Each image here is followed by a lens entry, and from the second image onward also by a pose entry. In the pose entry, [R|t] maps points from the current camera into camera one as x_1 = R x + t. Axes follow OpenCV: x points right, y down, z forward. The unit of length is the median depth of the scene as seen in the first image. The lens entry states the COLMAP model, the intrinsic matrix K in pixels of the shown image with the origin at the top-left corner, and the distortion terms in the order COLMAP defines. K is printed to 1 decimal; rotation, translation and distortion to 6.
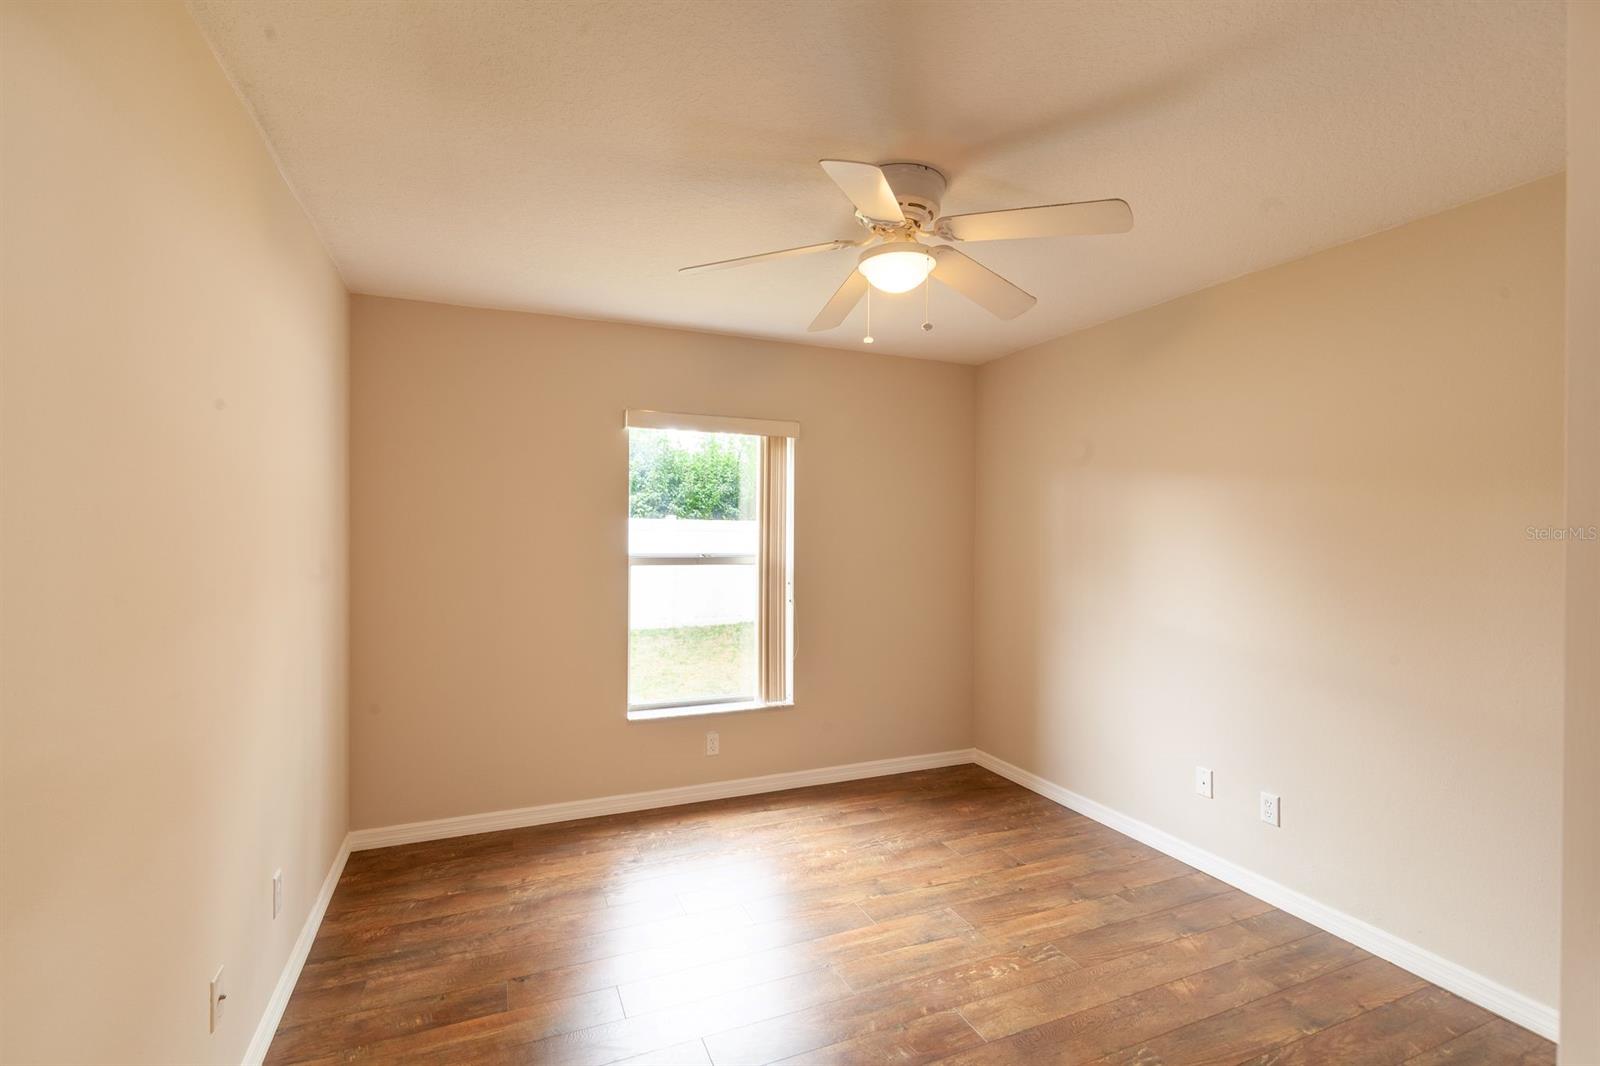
lens RADIAL K [[729.4, 0, 791.9], [0, 729.4, 532.6], [0, 0, 1]] dist [-0.001767, 0.000564]
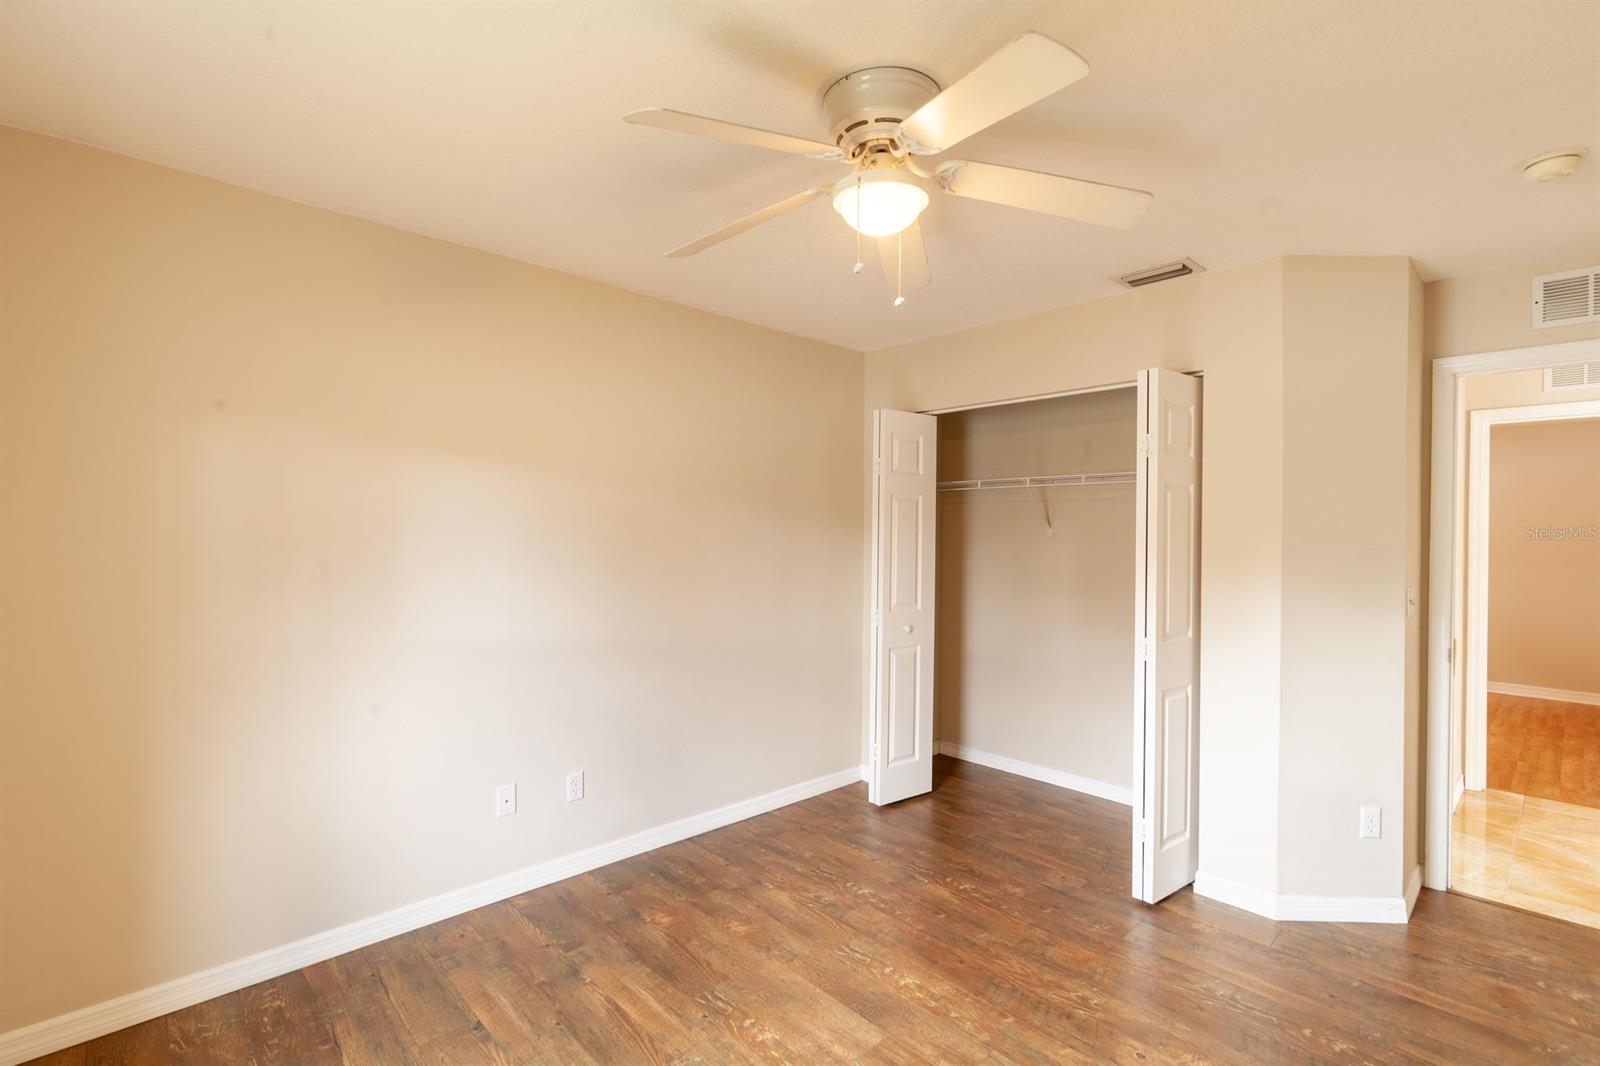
lens RADIAL K [[729.4, 0, 812.1], [0, 729.4, 518.8], [0, 0, 1]] dist [-0.001767, 0.000564]
pose [[-0.328154, -0.004136, 0.944615, -0.460105], [0.002569, 0.999983, 0.005271, -0.016382], [-0.944621, 0.004156, -0.328138, 1.014838]]
